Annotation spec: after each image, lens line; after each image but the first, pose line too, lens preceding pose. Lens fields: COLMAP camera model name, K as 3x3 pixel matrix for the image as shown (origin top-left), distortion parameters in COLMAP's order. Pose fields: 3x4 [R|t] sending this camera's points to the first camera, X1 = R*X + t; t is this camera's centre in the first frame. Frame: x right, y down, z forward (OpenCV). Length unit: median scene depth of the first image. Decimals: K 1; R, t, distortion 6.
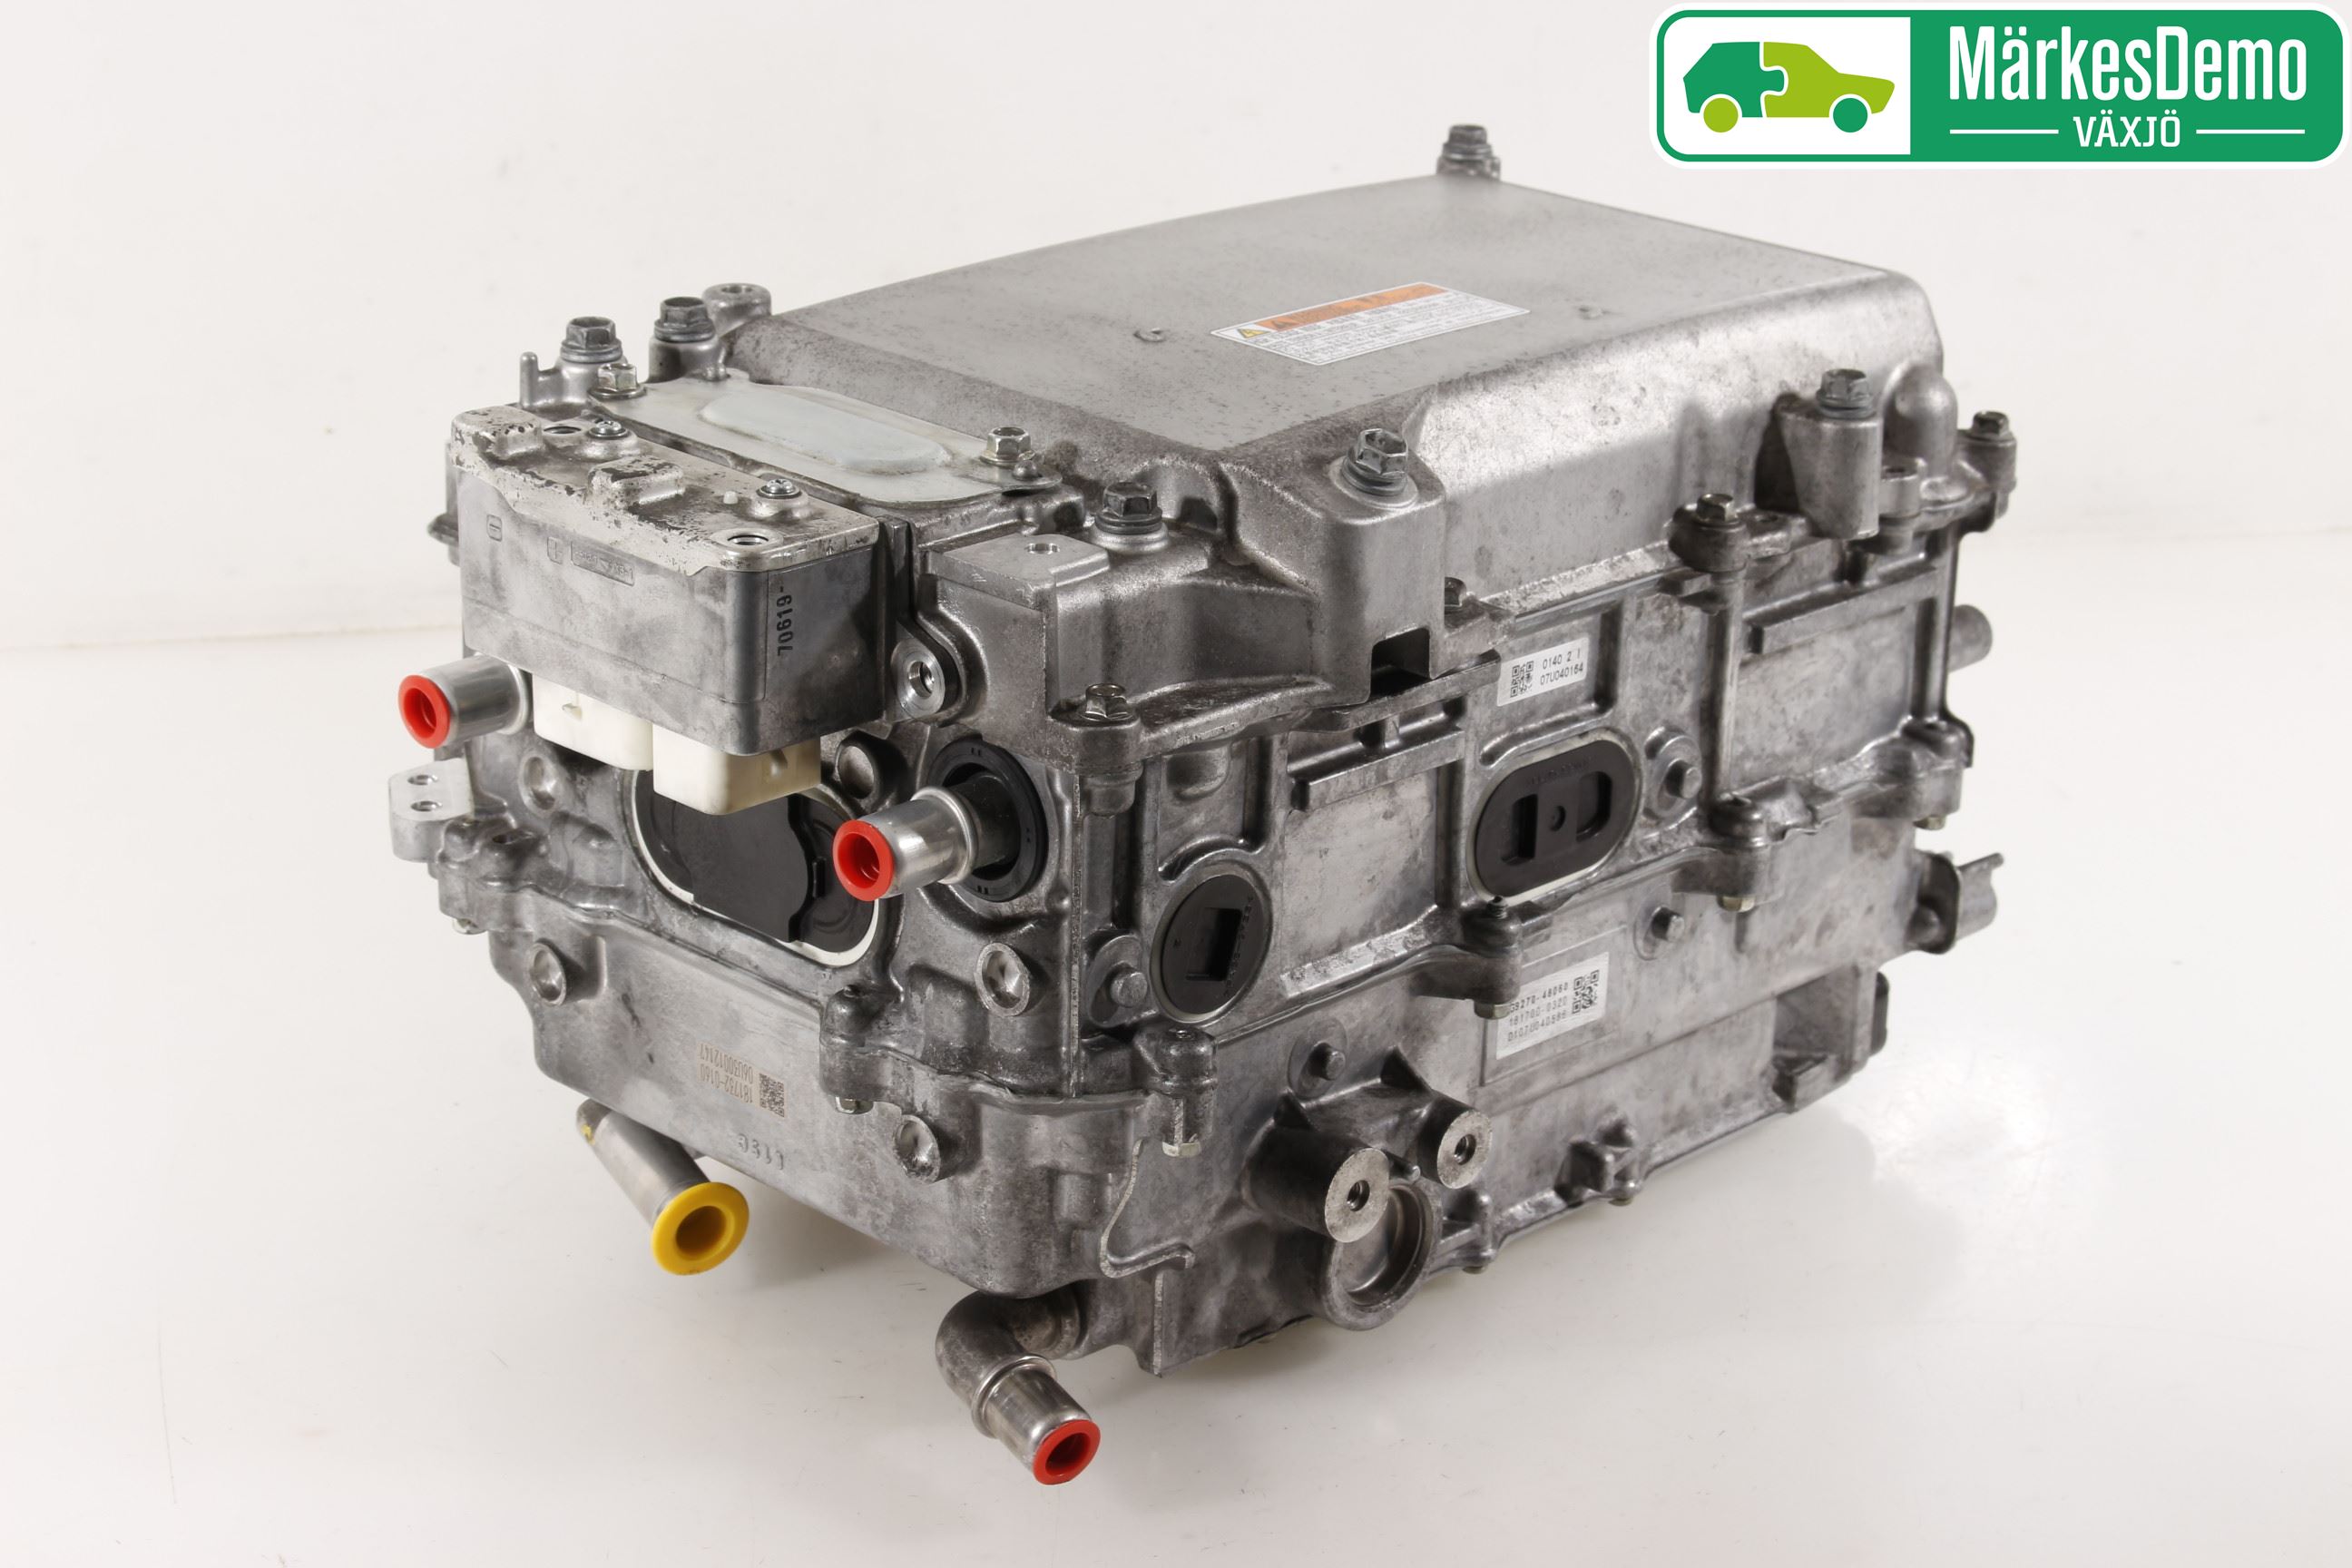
lens RADIAL K [[4508.1, 0, 1176.0], [0, 4508.1, 784.0], [0, 0, 1]] dist [0.048190, 0.039980]
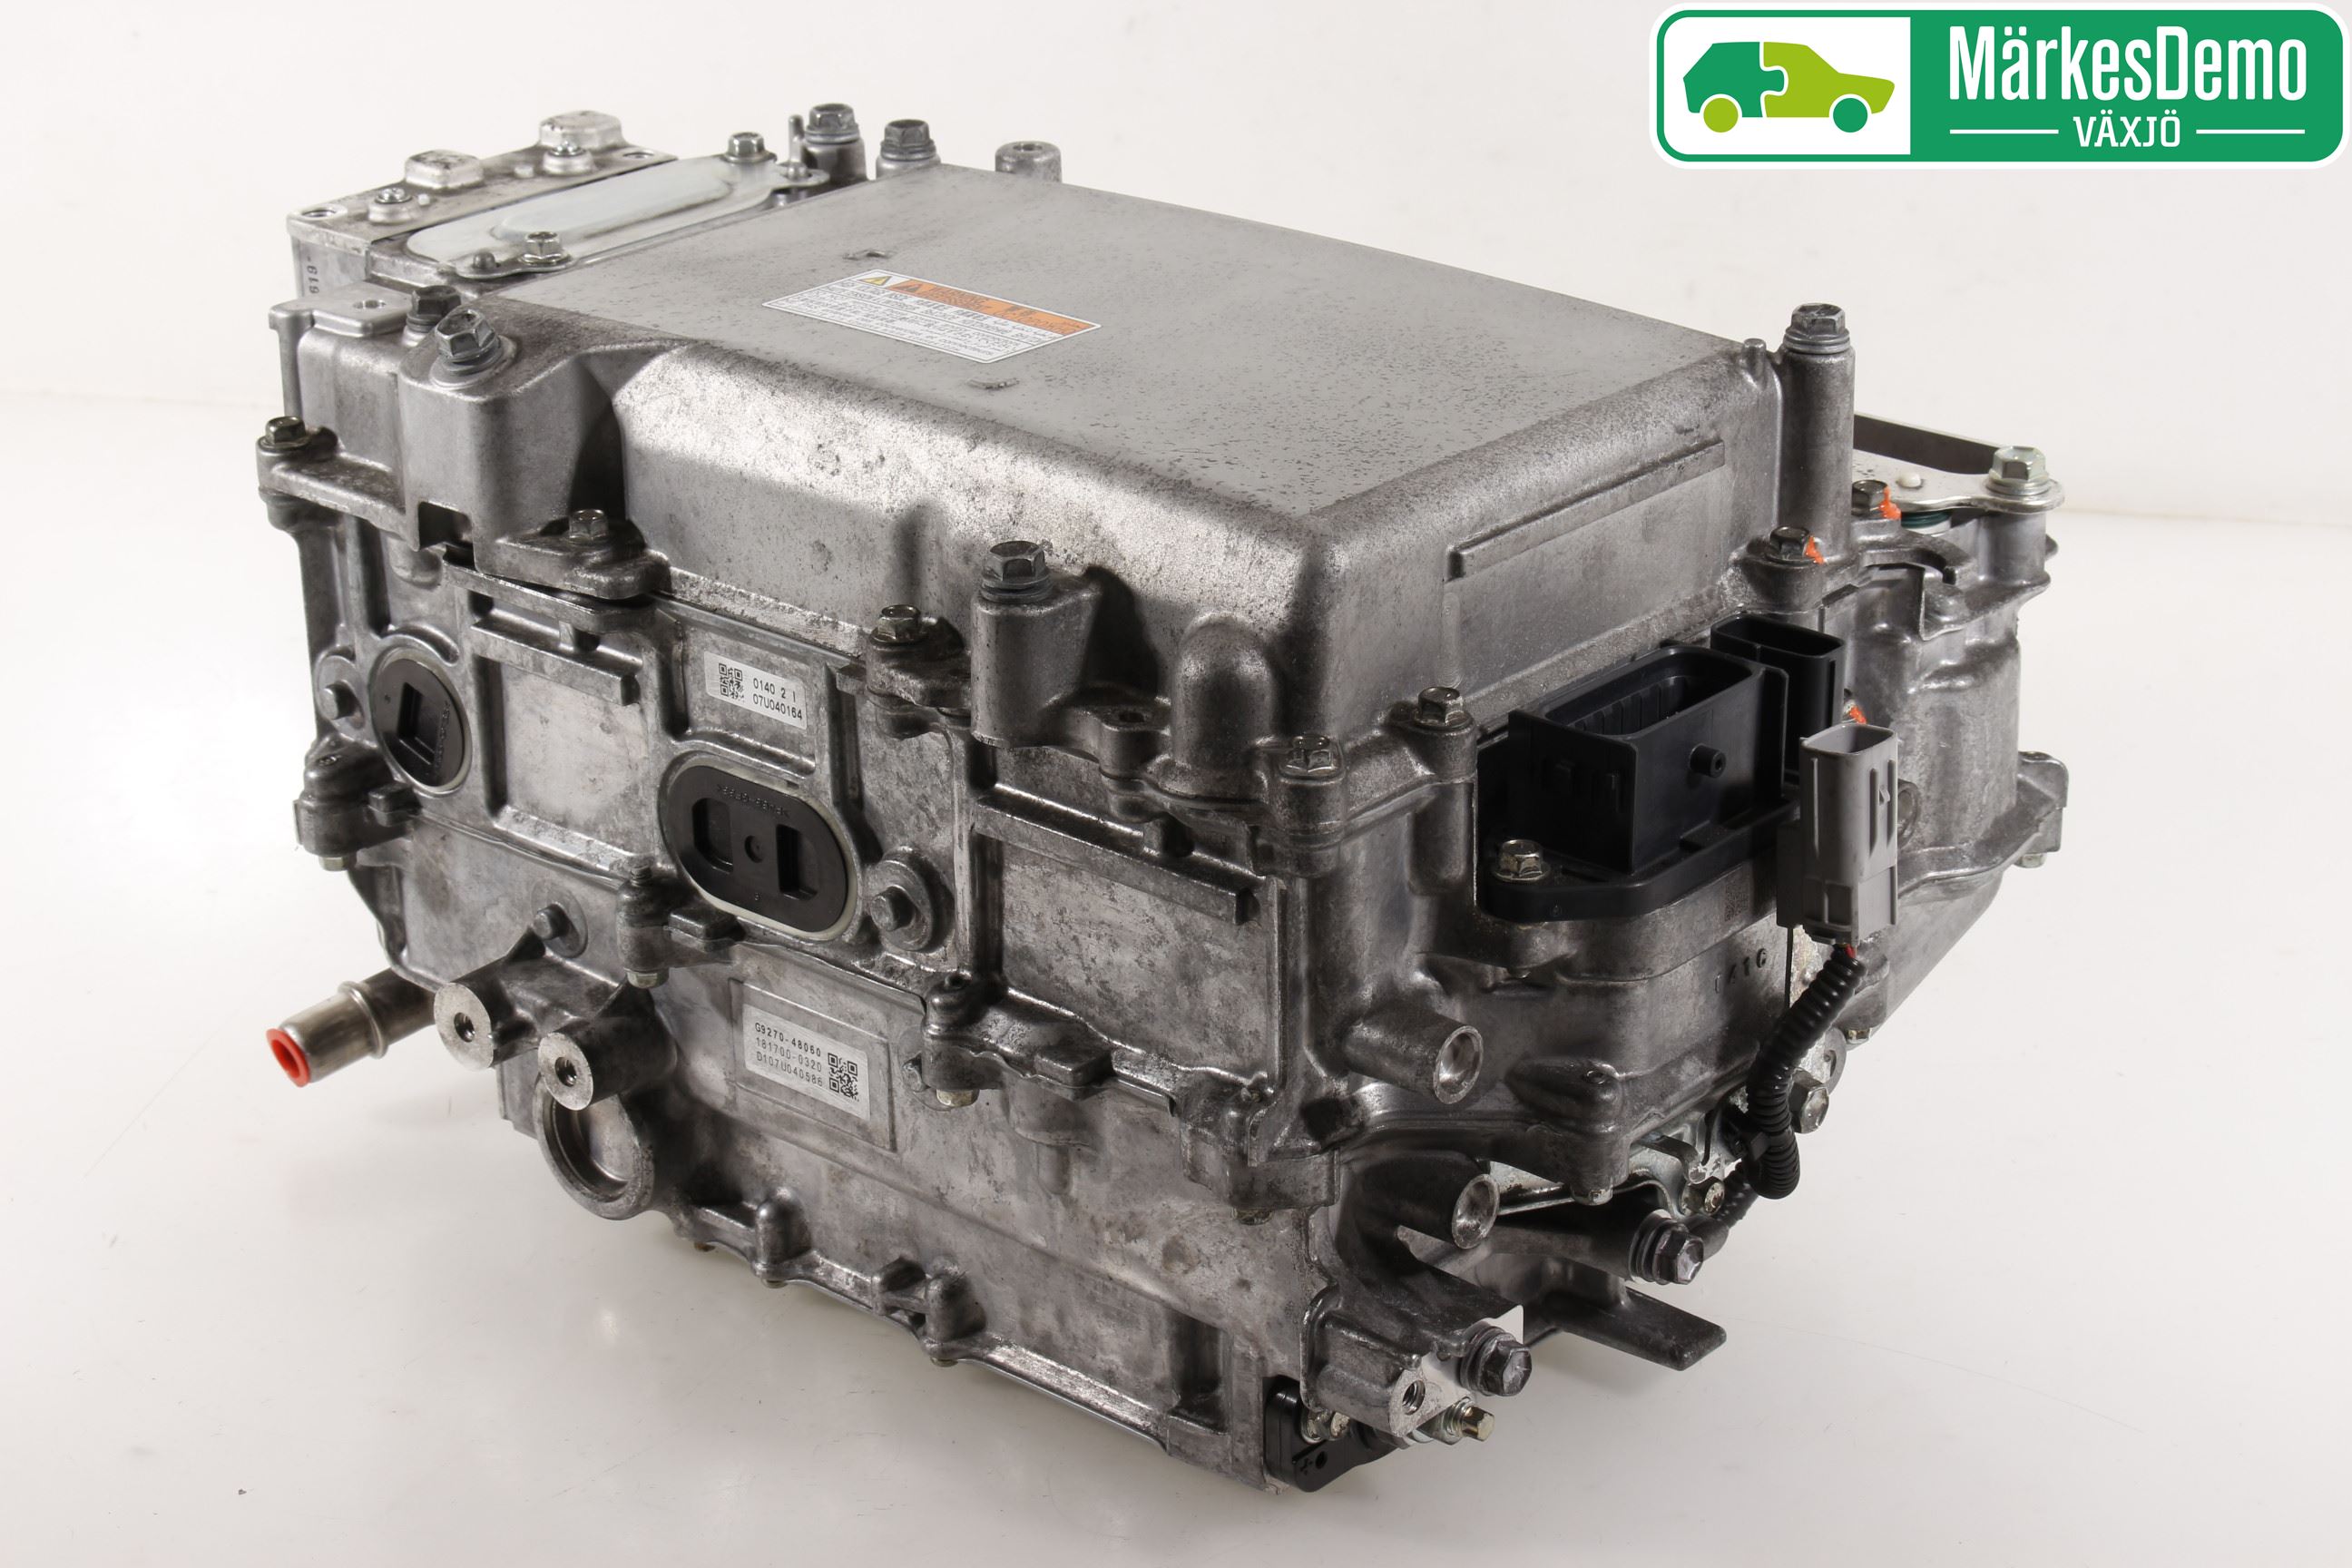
lens RADIAL K [[4525.6, 0, 1176.0], [0, 4525.6, 784.0], [0, 0, 1]] dist [-0.037444, -0.057245]
pose [[0.051584, 0.366422, -0.929018, 0.946832], [-0.333107, 0.883295, 0.329893, -0.339968], [0.941477, 0.292445, 0.167622, 0.906489]]
